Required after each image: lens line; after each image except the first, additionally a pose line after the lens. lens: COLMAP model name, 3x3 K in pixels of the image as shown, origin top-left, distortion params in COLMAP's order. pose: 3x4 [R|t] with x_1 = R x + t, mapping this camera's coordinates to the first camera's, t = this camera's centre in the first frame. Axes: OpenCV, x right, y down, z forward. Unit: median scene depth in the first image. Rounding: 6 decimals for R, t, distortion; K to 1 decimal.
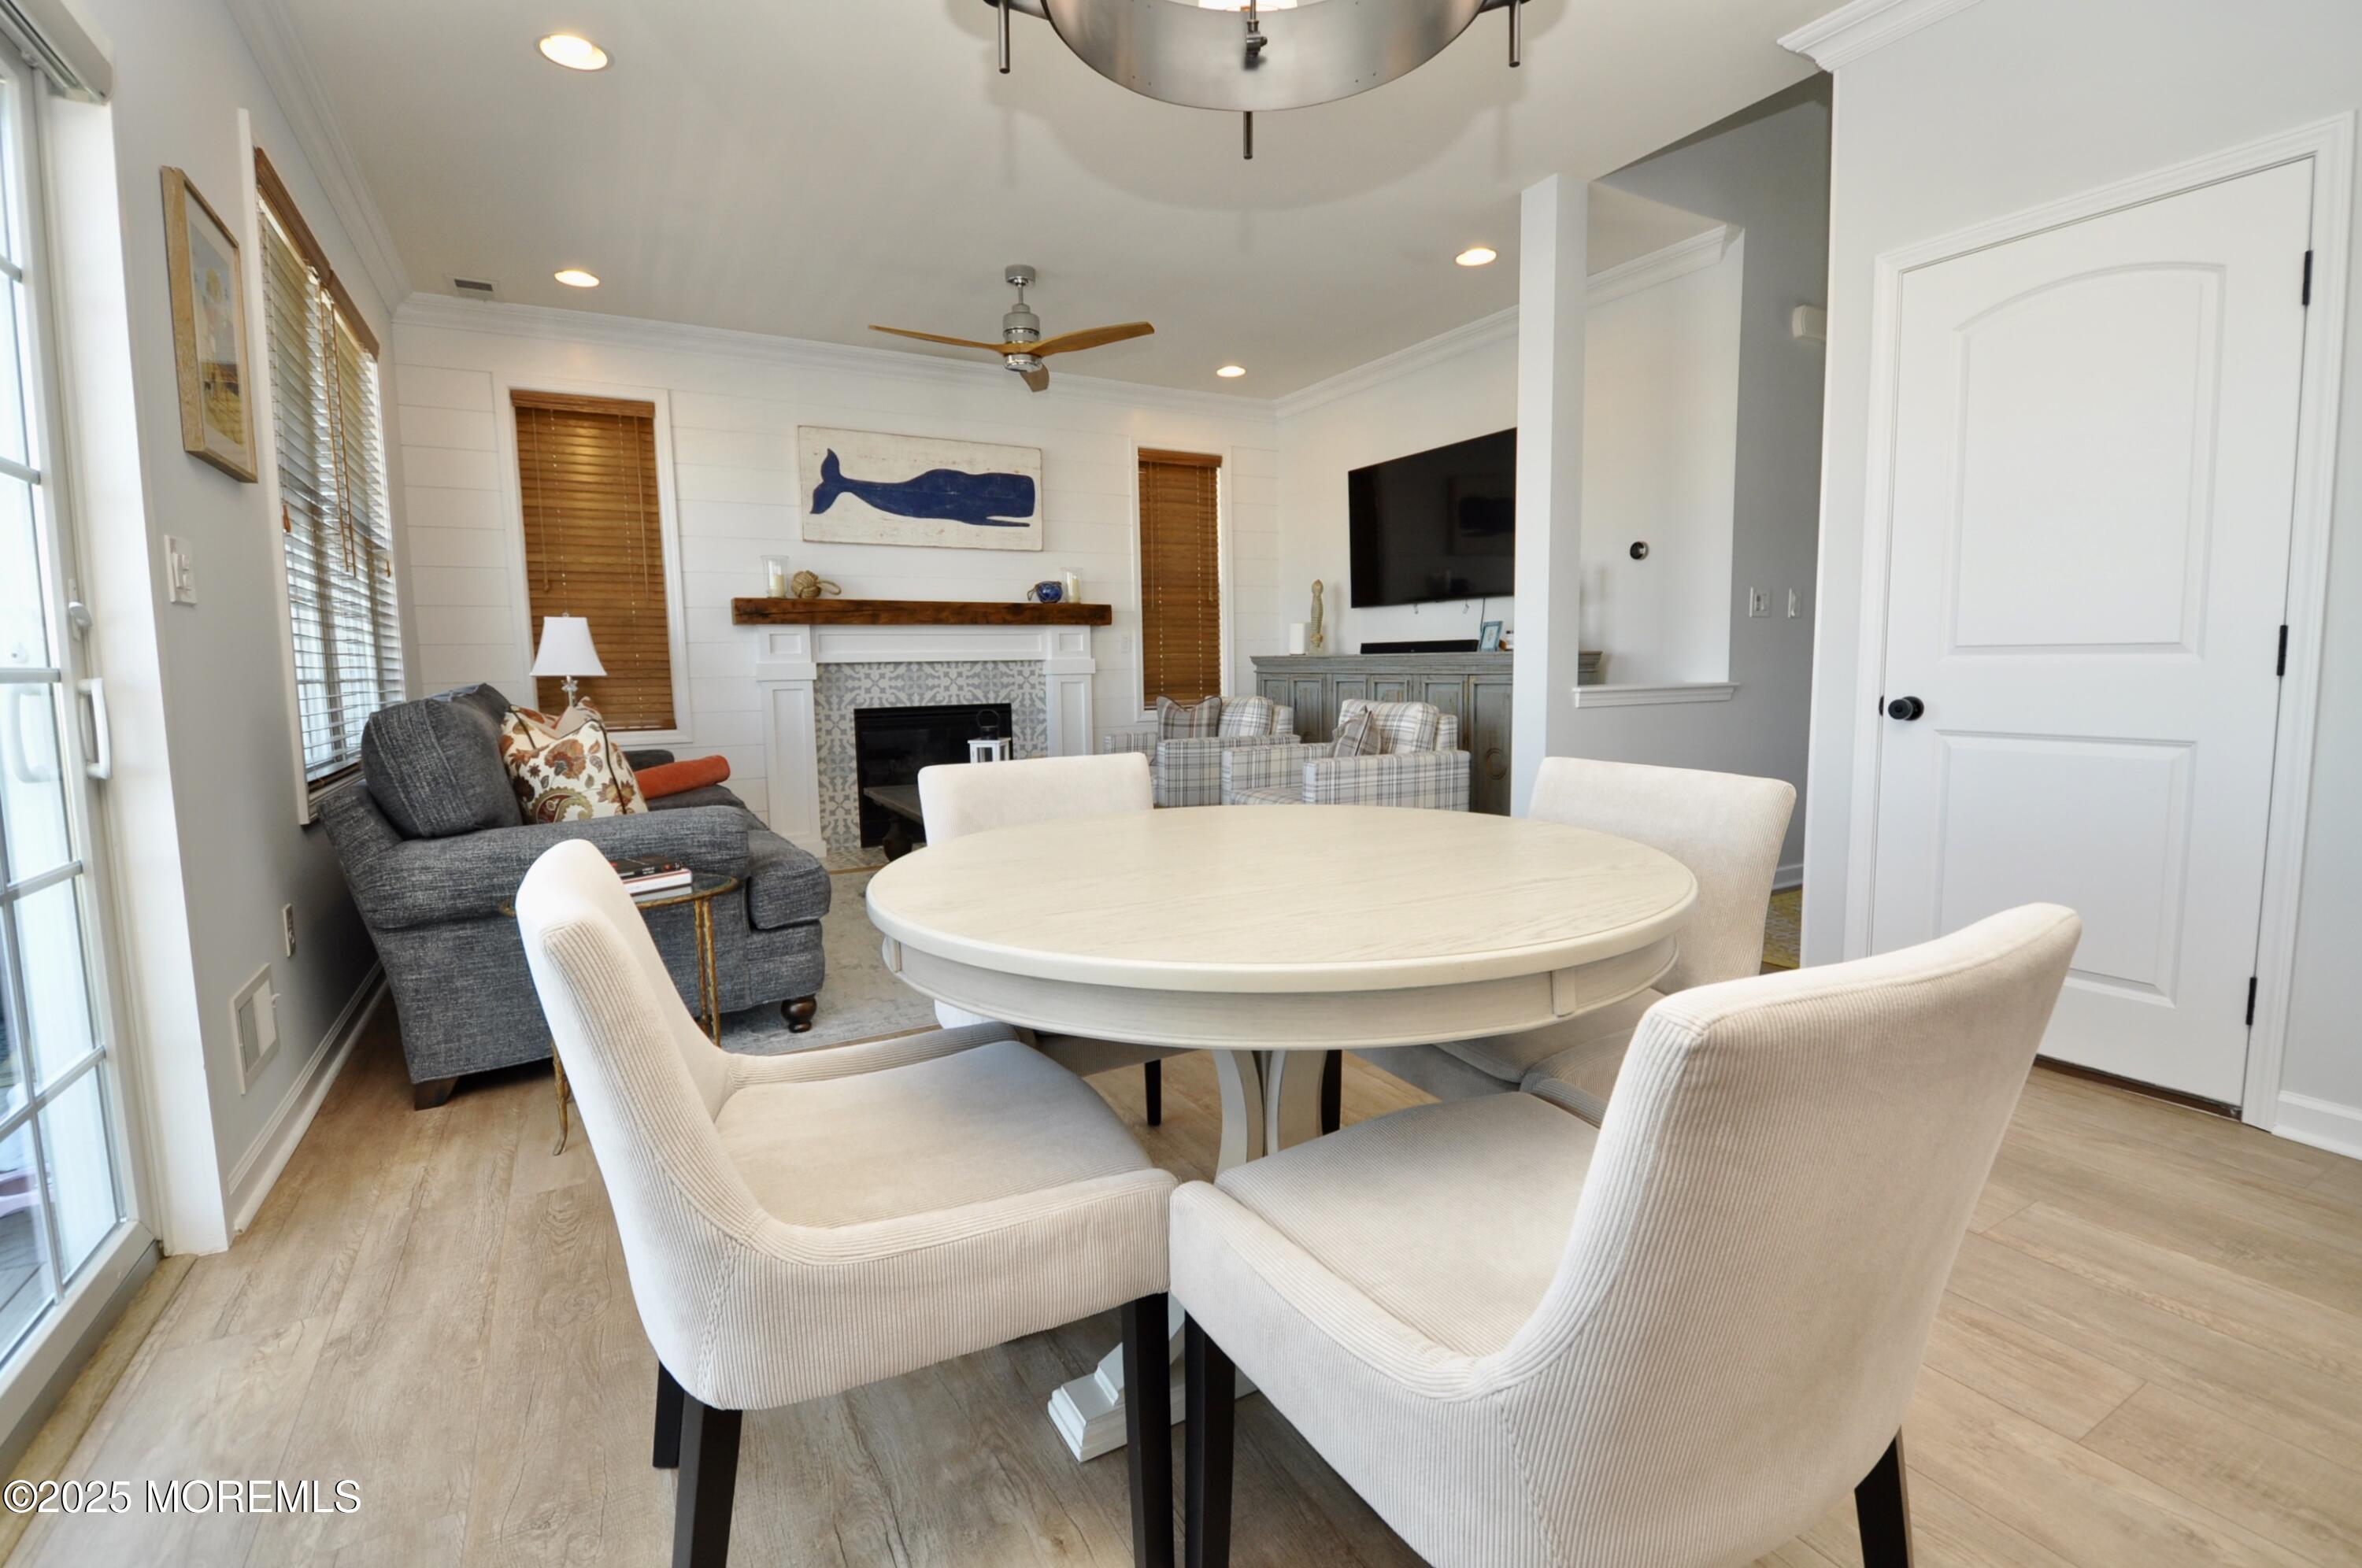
lens RADIAL K [[1054.2, 0, 1187.7], [0, 1054.2, 764.3], [0, 0, 1]] dist [0.014508, -0.023238]
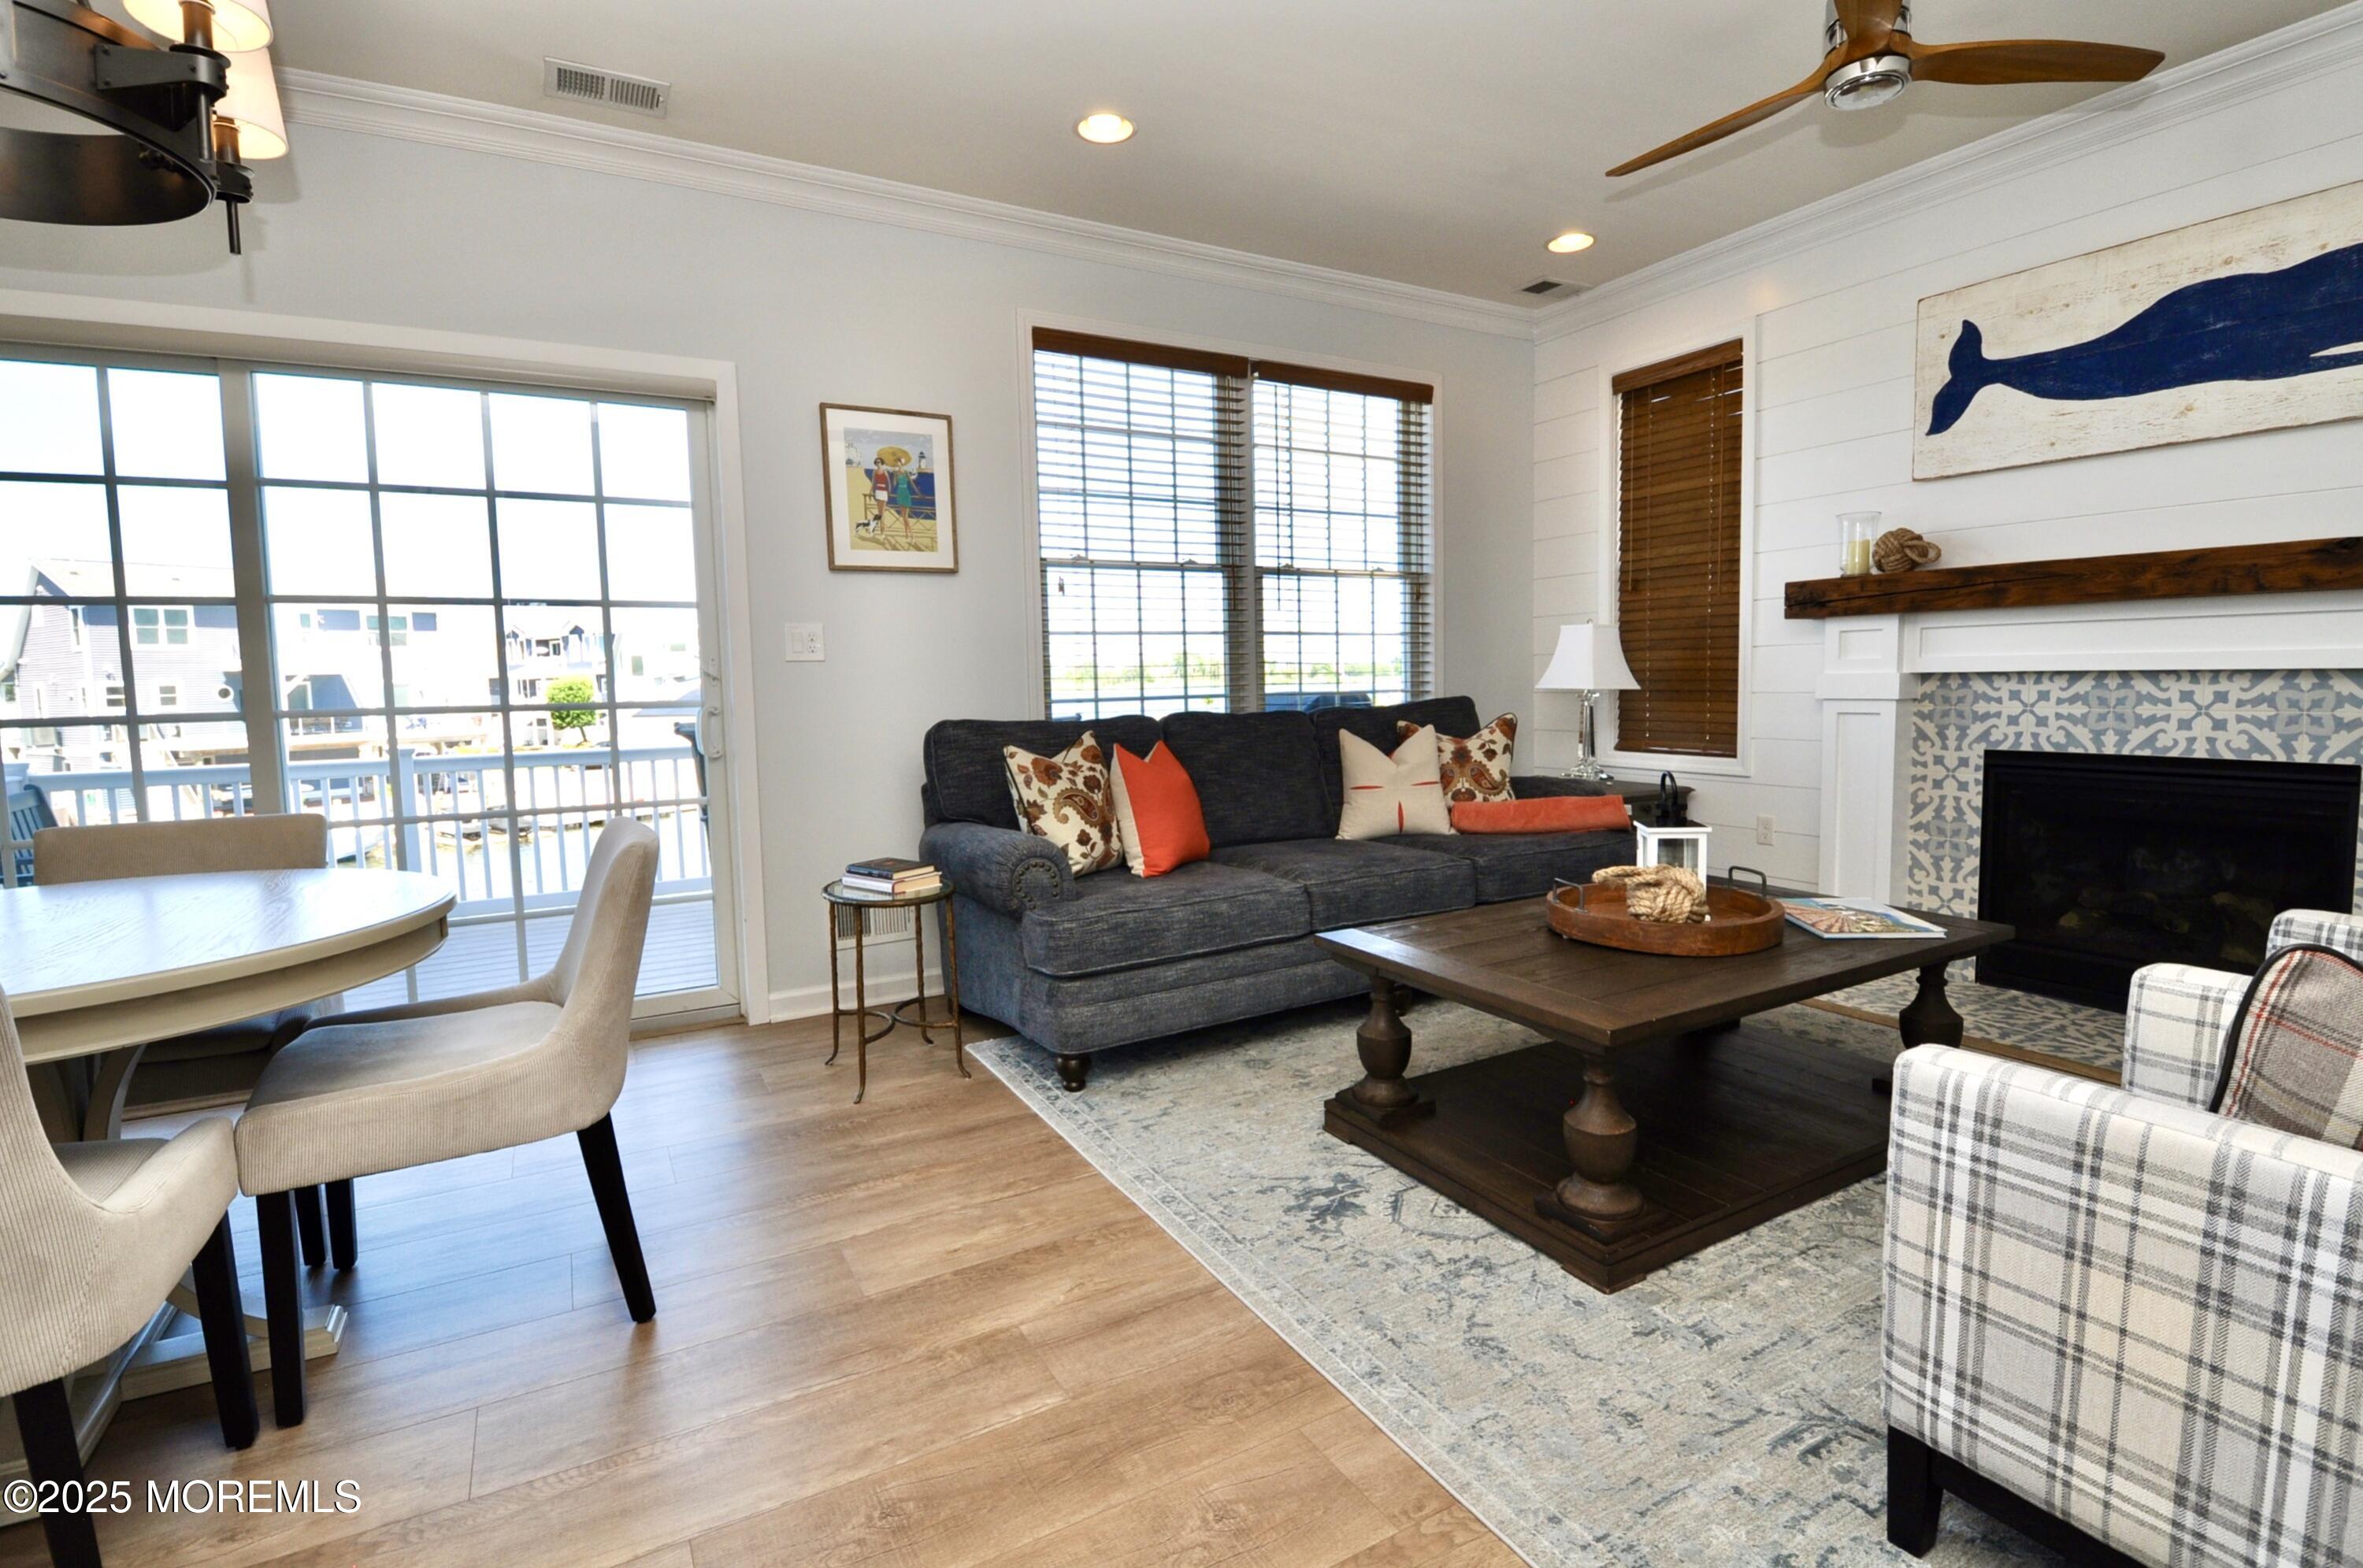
lens RADIAL K [[1088.8, 0, 1181.3], [0, 1088.8, 773.2], [0, 0, 1]] dist [0.000879, -0.015226]
pose [[0.006343, 0.103451, -0.994614, 0.292424], [-0.075662, 0.991833, 0.102680, -0.068531], [0.997113, 0.074603, 0.014118, 0.545456]]
